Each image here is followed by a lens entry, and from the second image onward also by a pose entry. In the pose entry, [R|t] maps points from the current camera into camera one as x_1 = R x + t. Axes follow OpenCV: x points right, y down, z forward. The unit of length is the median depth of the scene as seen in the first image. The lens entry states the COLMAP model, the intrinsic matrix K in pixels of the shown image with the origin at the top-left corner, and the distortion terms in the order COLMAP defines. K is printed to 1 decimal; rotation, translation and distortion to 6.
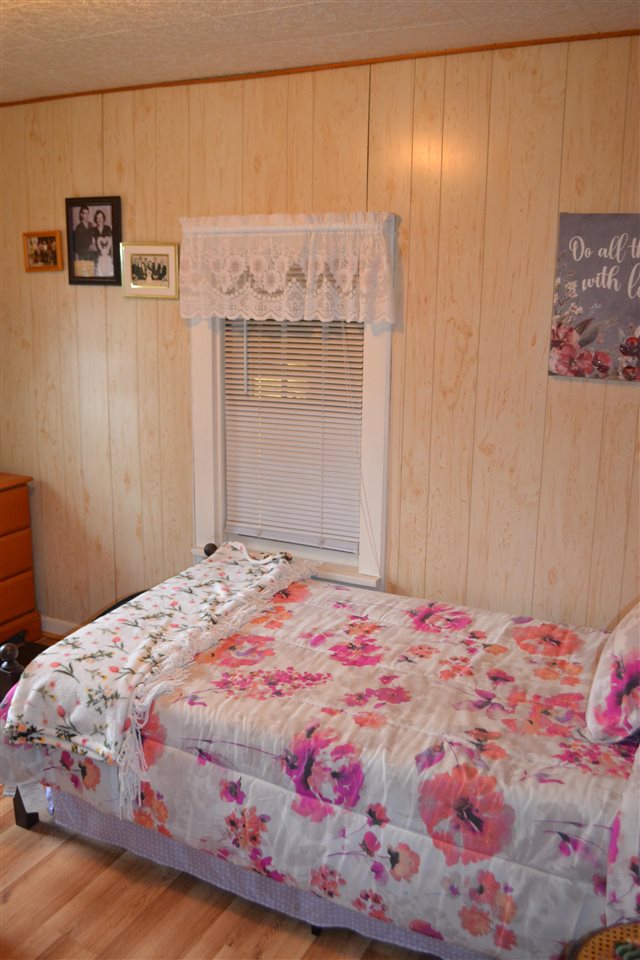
lens RADIAL K [[913.3, 0, 318.7], [0, 913.3, 482.6], [0, 0, 1]] dist [-0.062930, 0.000000]
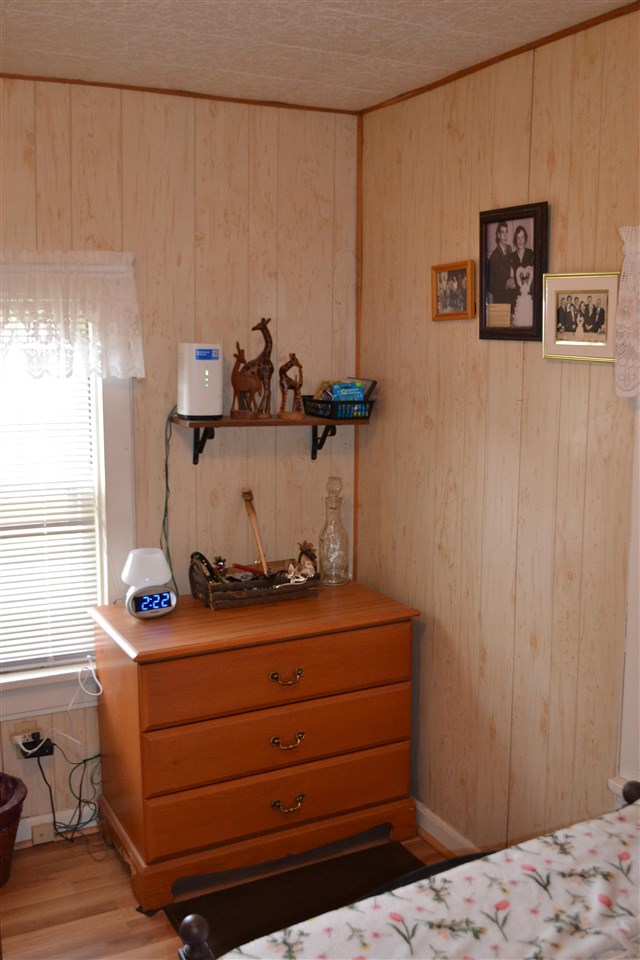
lens RADIAL K [[992.3, 0, 319.6], [0, 992.3, 473.3], [0, 0, 1]] dist [-0.055535, 0.000000]
pose [[0.797898, 0.071225, -0.598570, 0.079197], [-0.114218, 0.992870, -0.034110, -0.082589], [0.591872, 0.095584, 0.800344, 0.358295]]
